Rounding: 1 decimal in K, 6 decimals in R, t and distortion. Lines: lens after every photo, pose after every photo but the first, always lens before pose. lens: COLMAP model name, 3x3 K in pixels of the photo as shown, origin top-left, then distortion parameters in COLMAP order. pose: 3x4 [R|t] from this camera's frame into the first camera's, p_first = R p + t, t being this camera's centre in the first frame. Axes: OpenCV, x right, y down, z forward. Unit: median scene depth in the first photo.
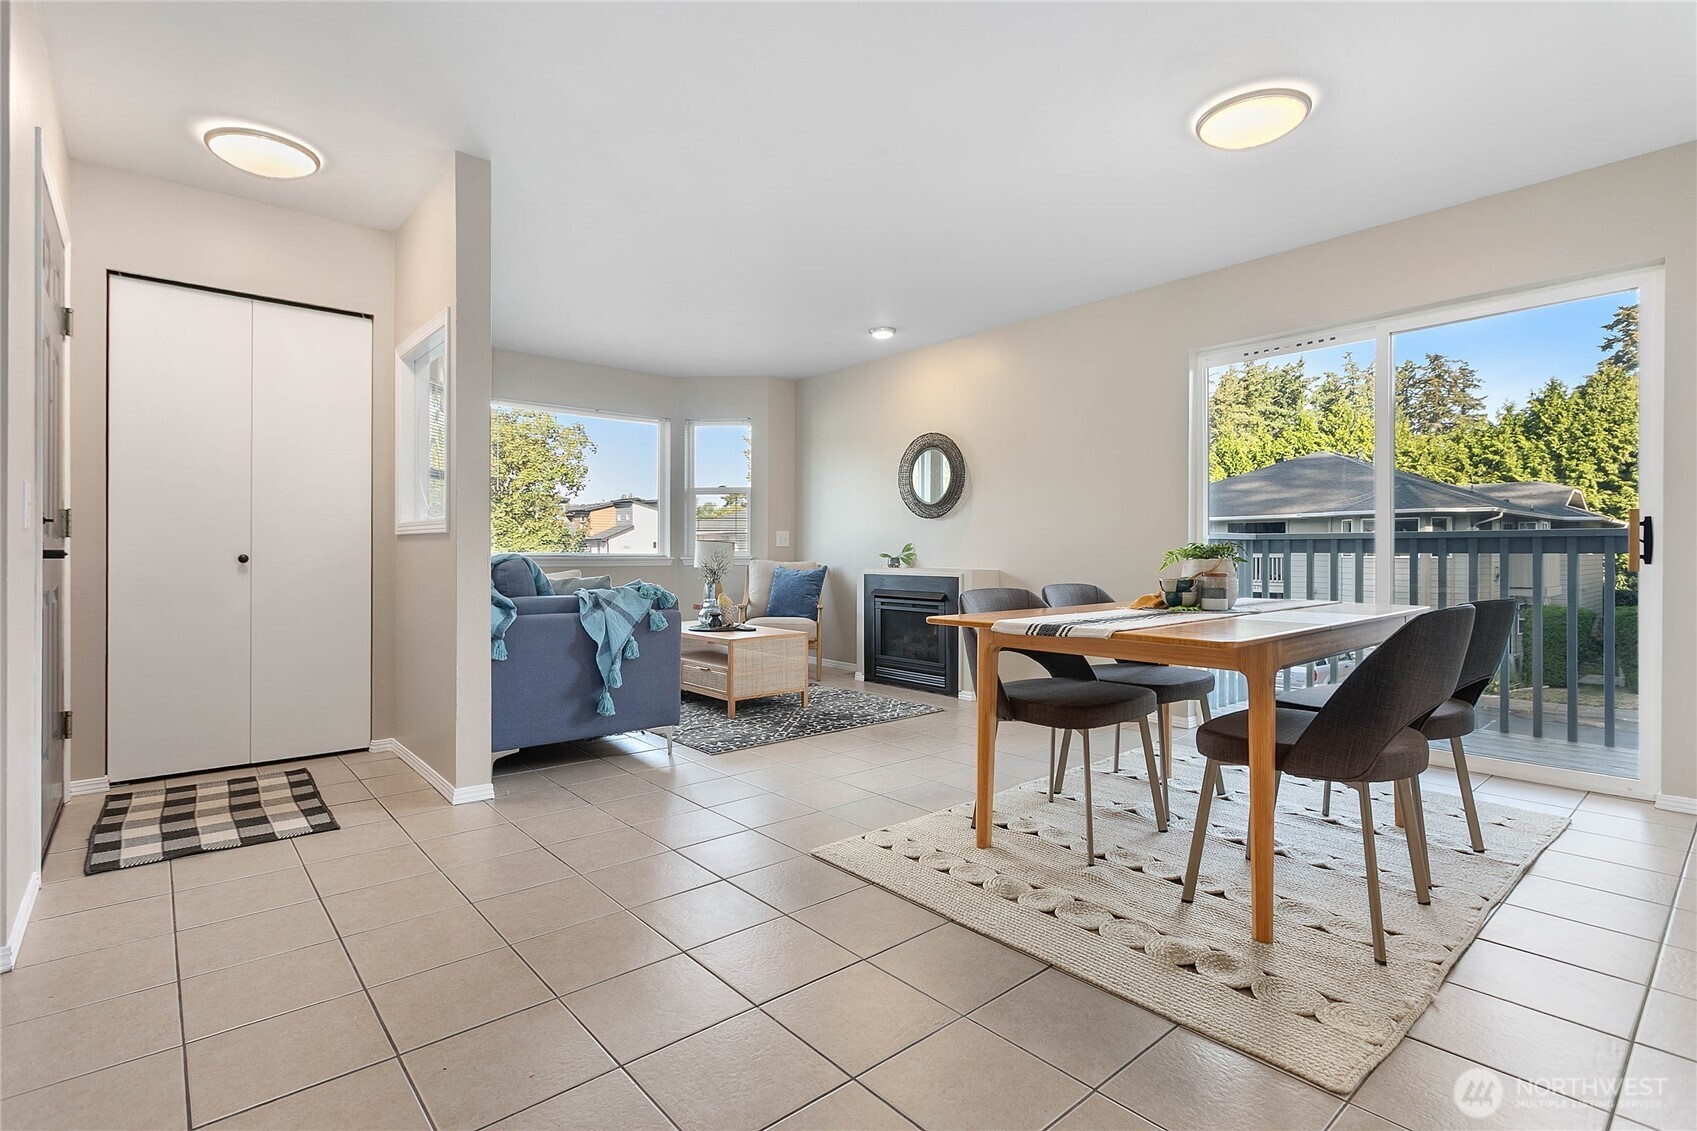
lens RADIAL K [[806.9, 0, 843.9], [0, 806.9, 557.6], [0, 0, 1]] dist [-0.000129, -0.001064]
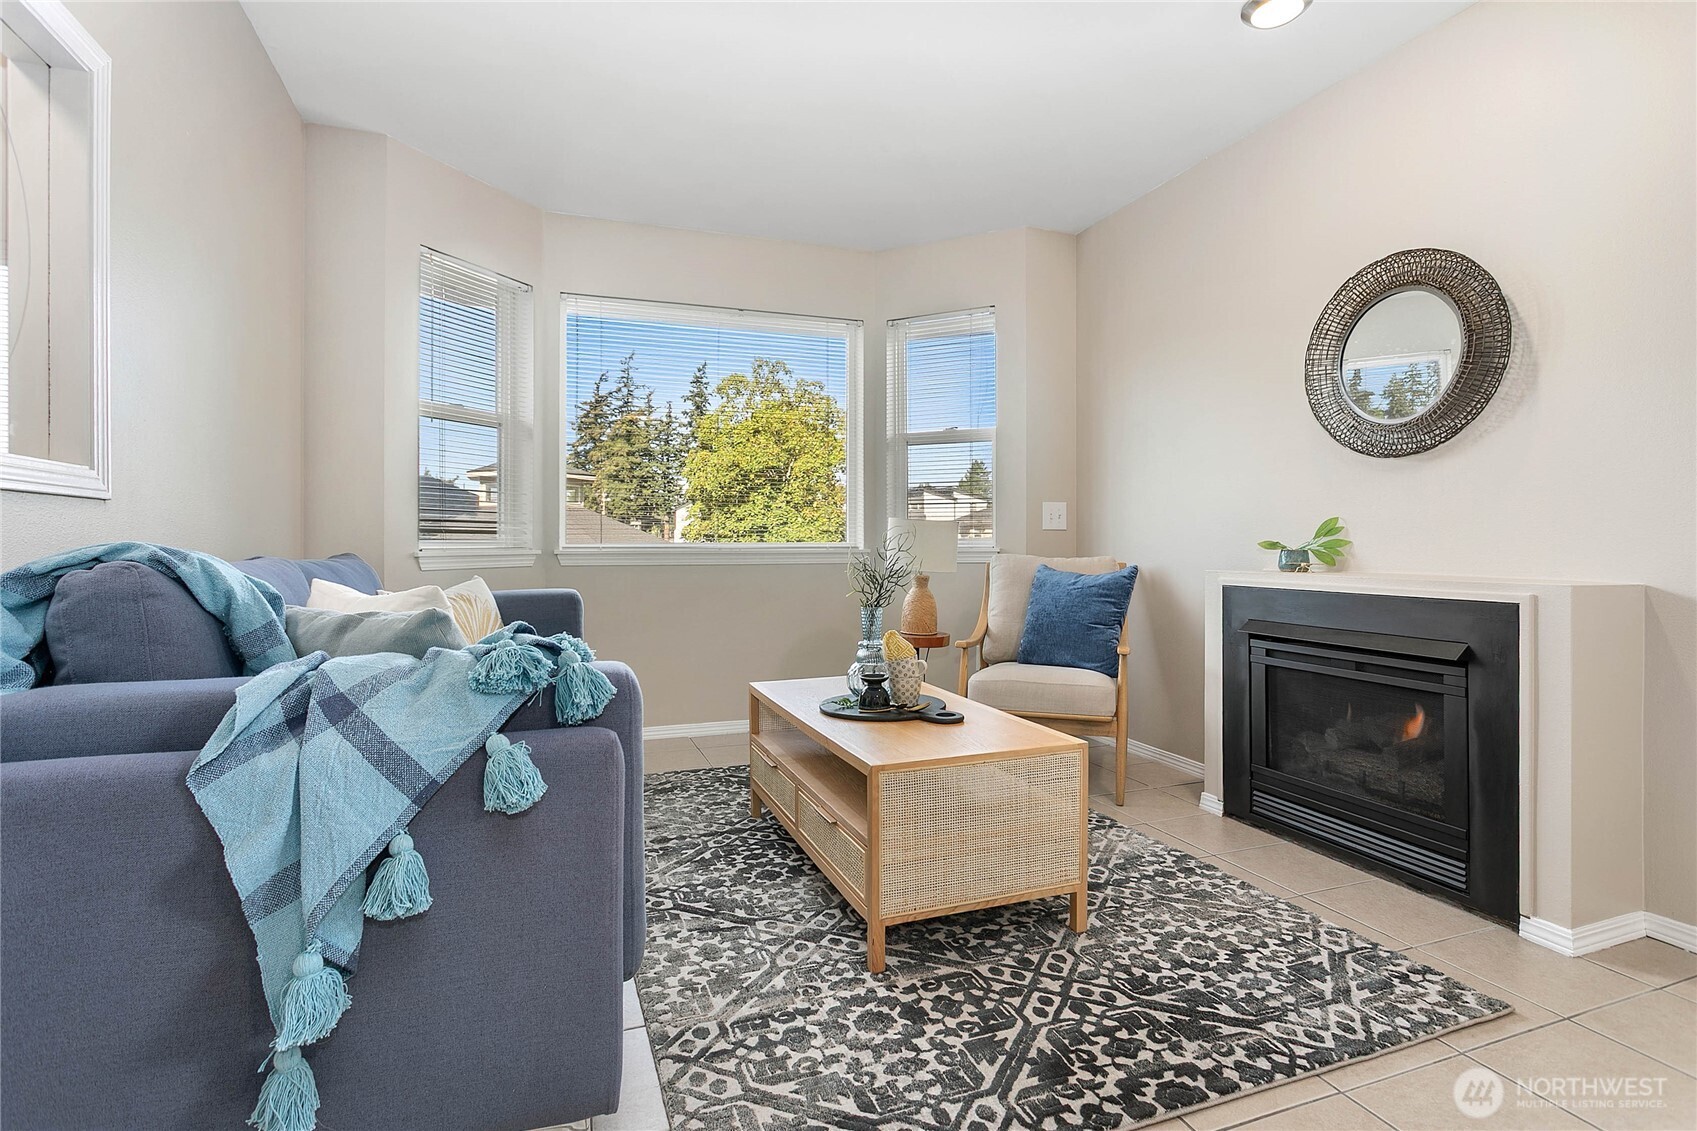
lens RADIAL K [[827.7, 0, 845.1], [0, 827.7, 558.9], [0, 0, 1]] dist [-0.020905, 0.012166]
pose [[0.935530, 0.002530, -0.353239, -0.010809], [0.002187, 0.999914, 0.012954, -0.001443], [0.353241, -0.012891, 0.935444, 0.483645]]
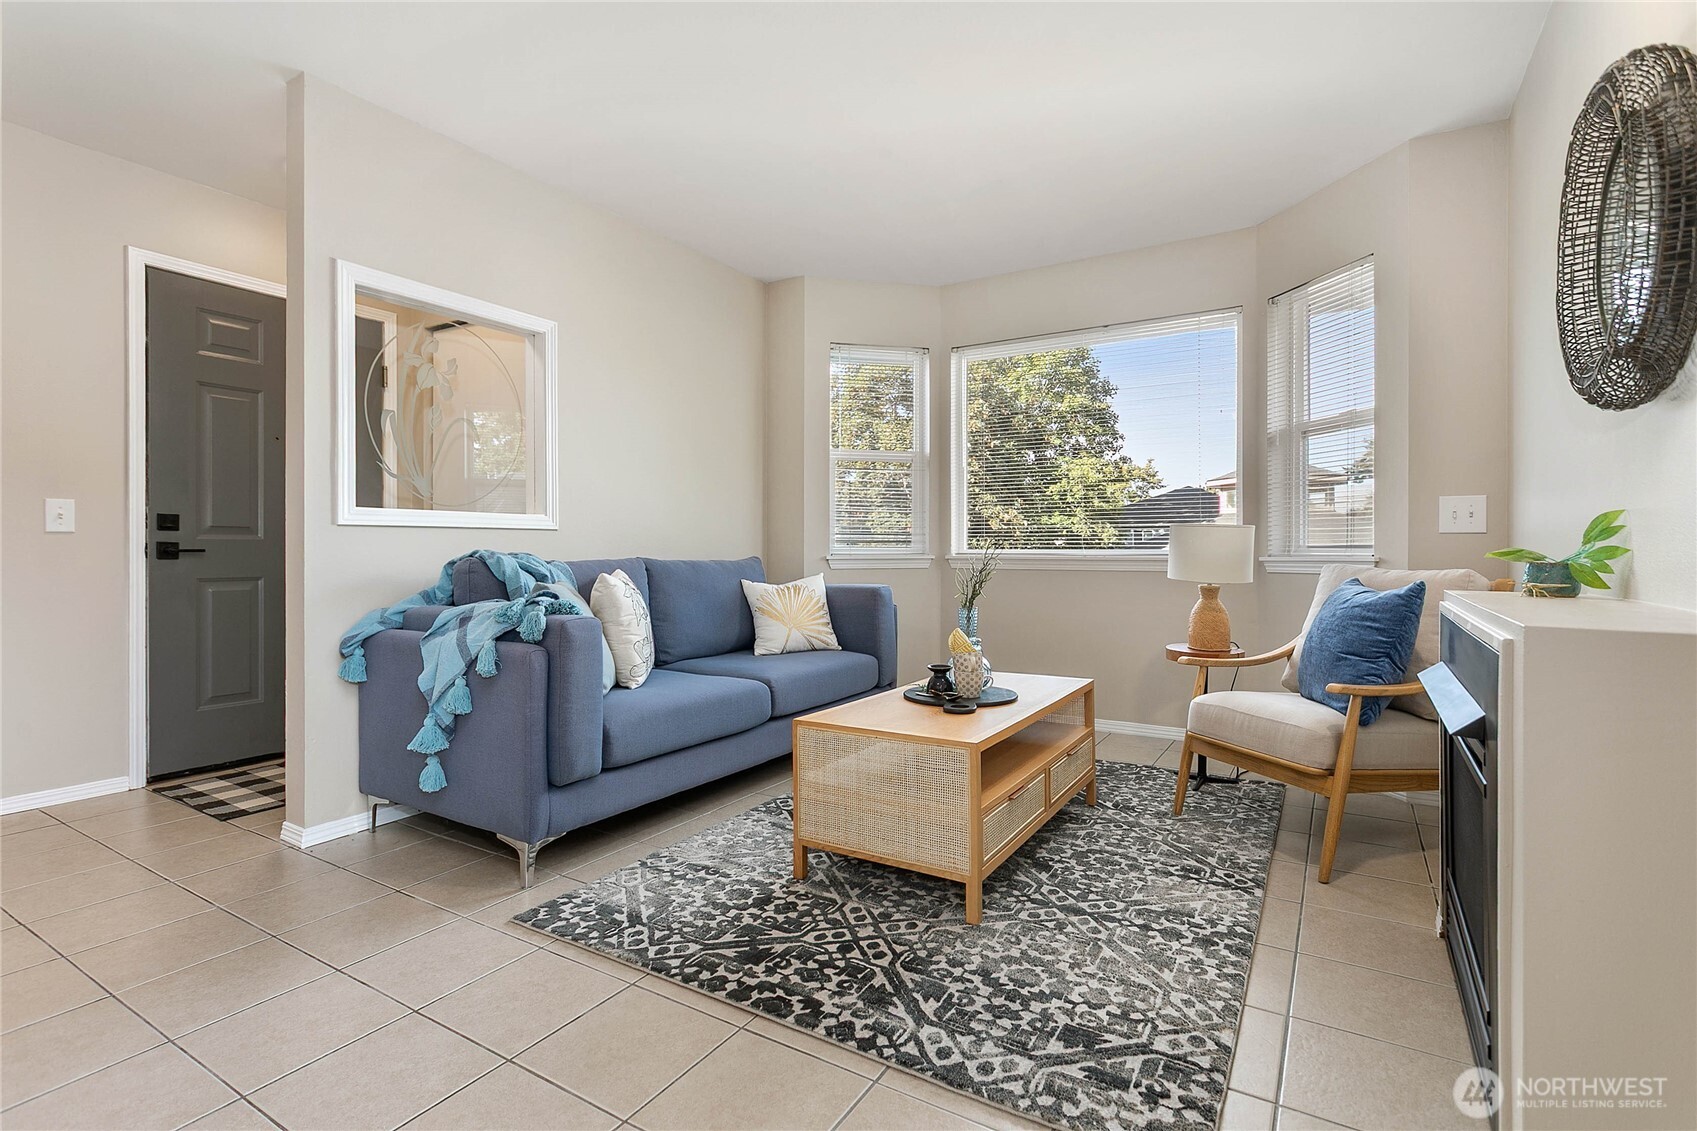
lens RADIAL K [[806.9, 0, 843.9], [0, 806.9, 557.6], [0, 0, 1]] dist [-0.000129, -0.001064]
pose [[0.296133, 0.006337, -0.955126, 0.268700], [-0.004159, 0.999977, 0.005345, -0.001992], [0.955138, 0.002389, 0.296152, 0.674311]]
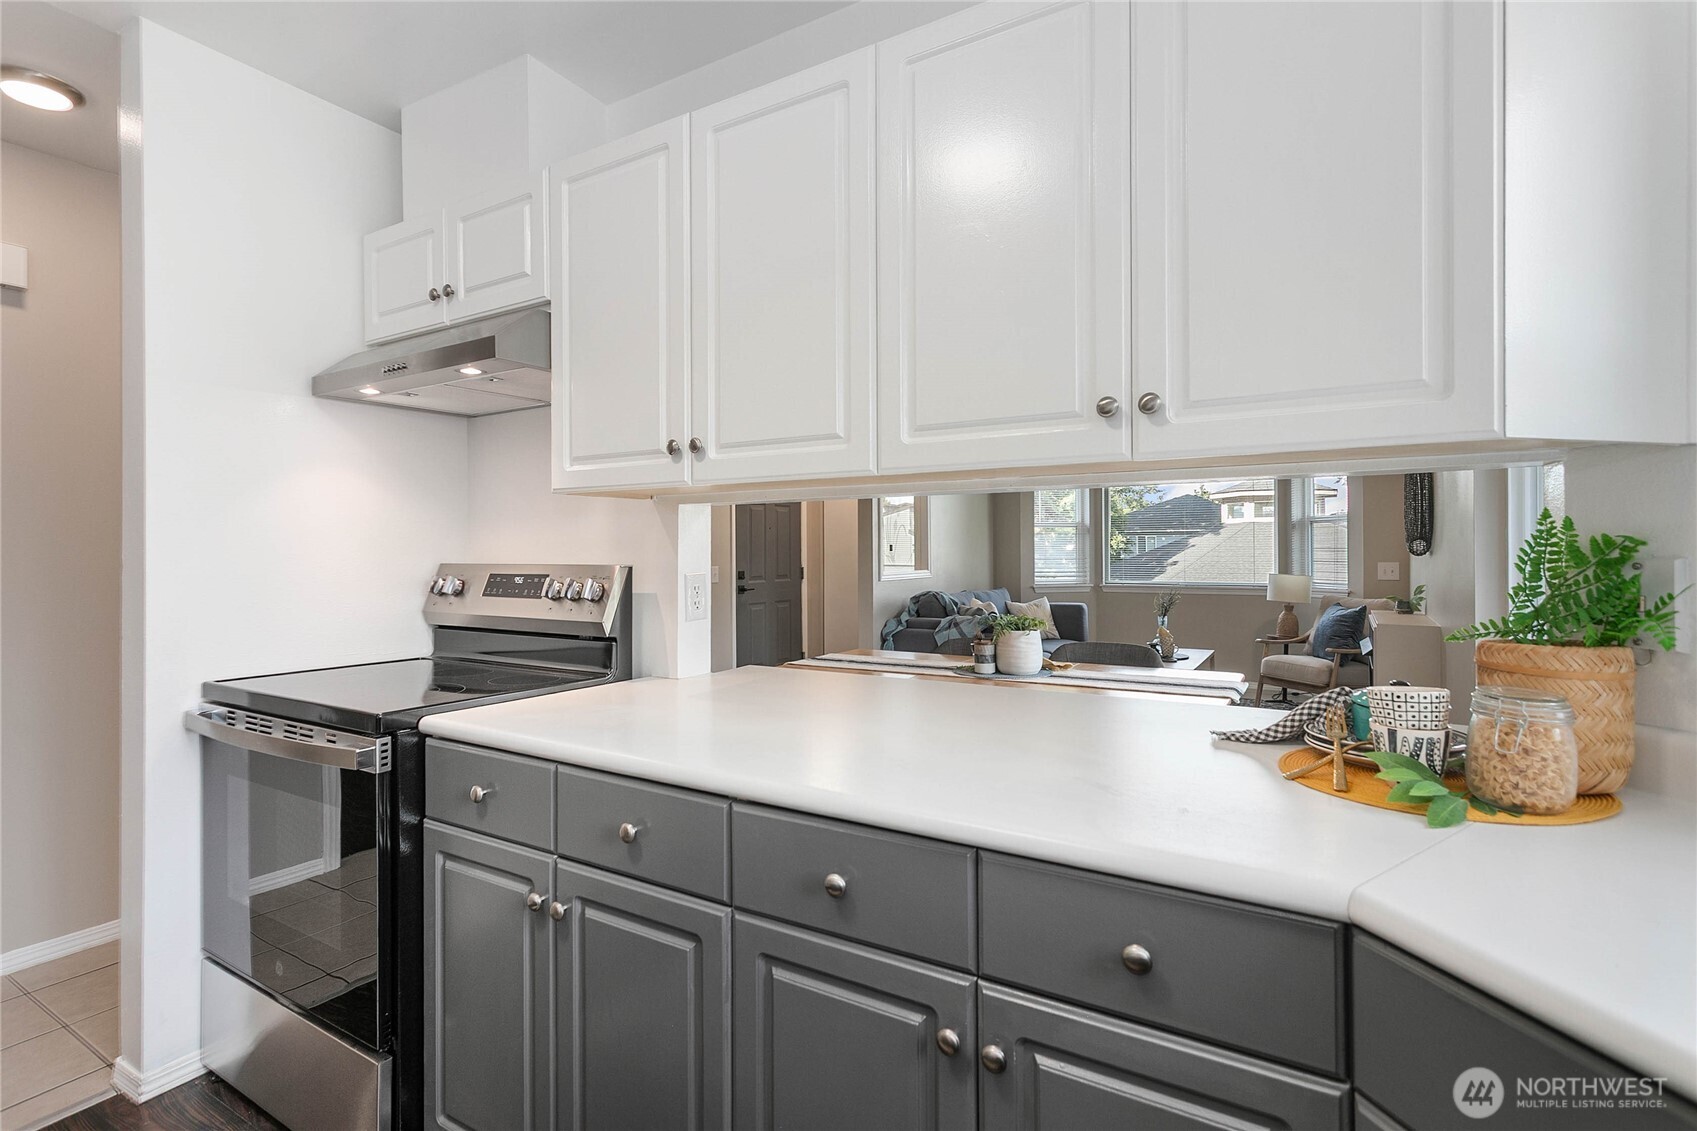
lens RADIAL K [[806.9, 0, 843.9], [0, 806.9, 557.6], [0, 0, 1]] dist [-0.000129, -0.001064]
pose [[0.303576, 0.001573, -0.952806, 0.684528], [0.000903, 0.999998, 0.001939, -0.047102], [0.952807, -0.001449, 0.303574, 0.199826]]
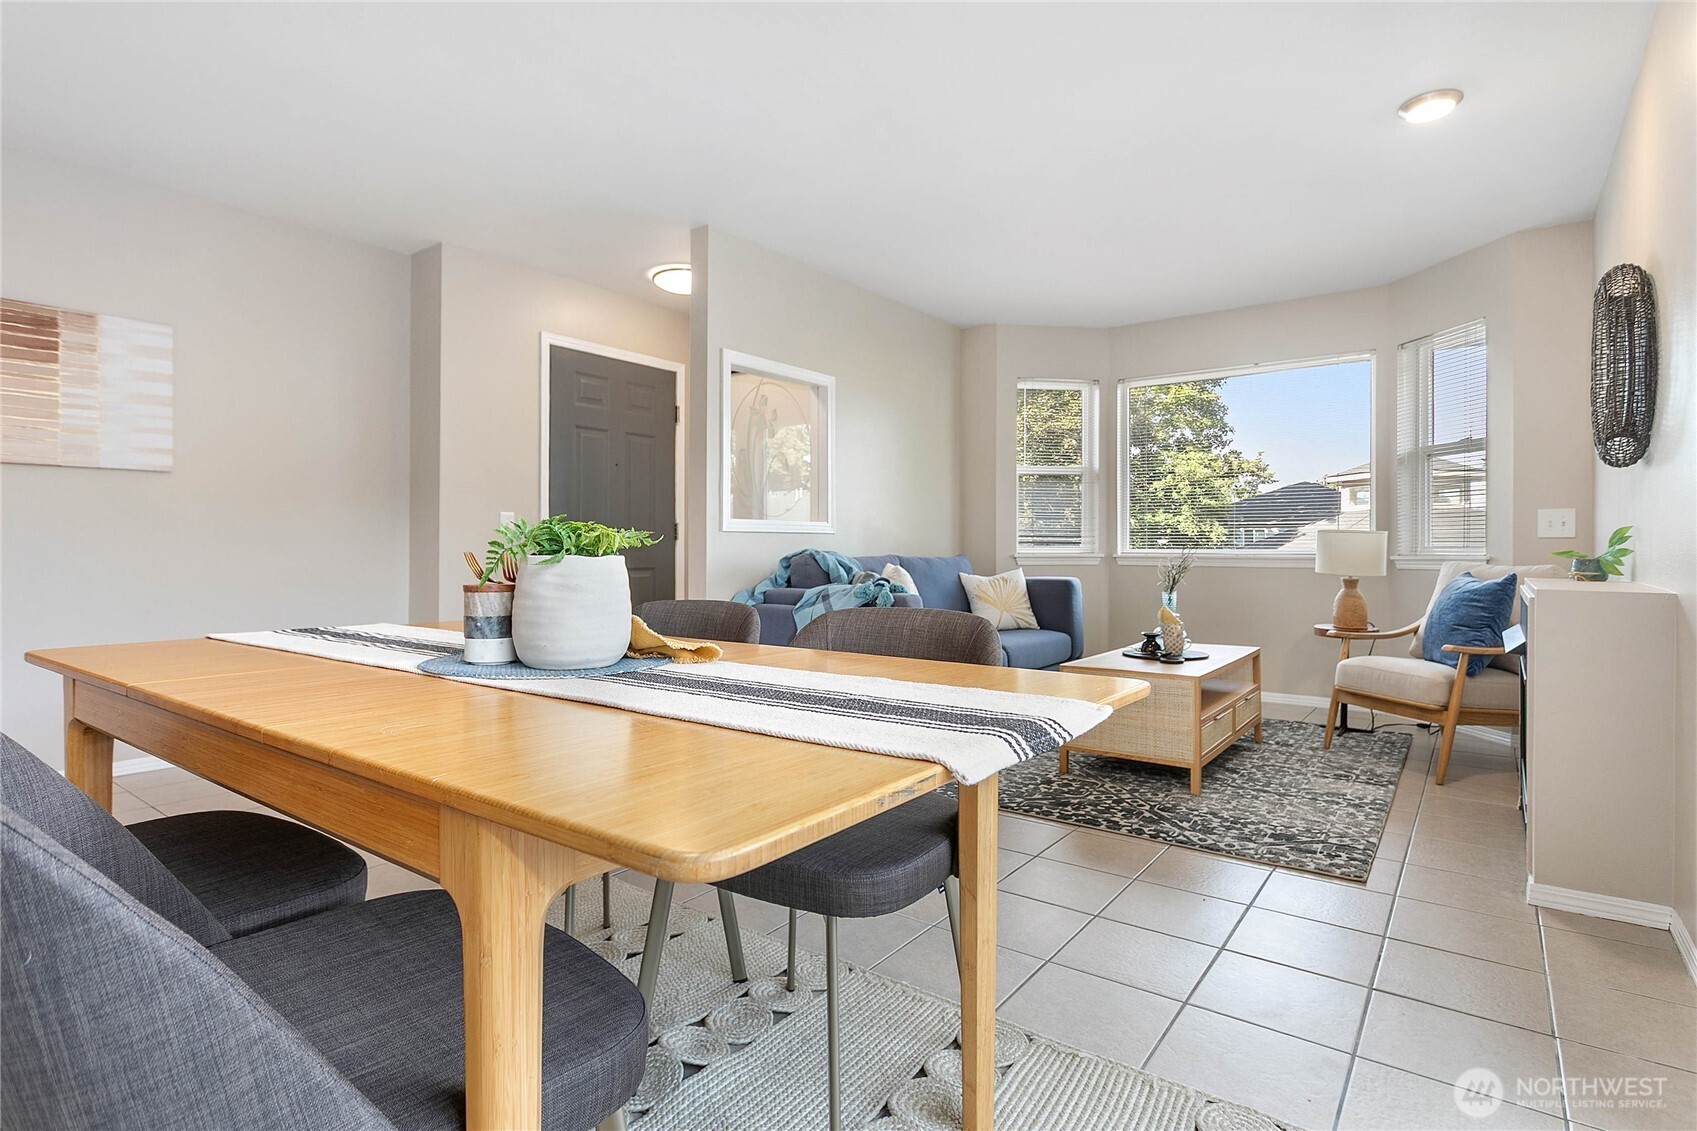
lens RADIAL K [[855.8, 0, 844.2], [0, 855.8, 555.6], [0, 0, 1]] dist [-0.003926, -0.000097]
pose [[0.210104, 0.004855, -0.977667, 0.450415], [-0.006652, 0.999972, 0.003537, -0.000426], [0.977657, 0.005760, 0.210130, 0.490123]]
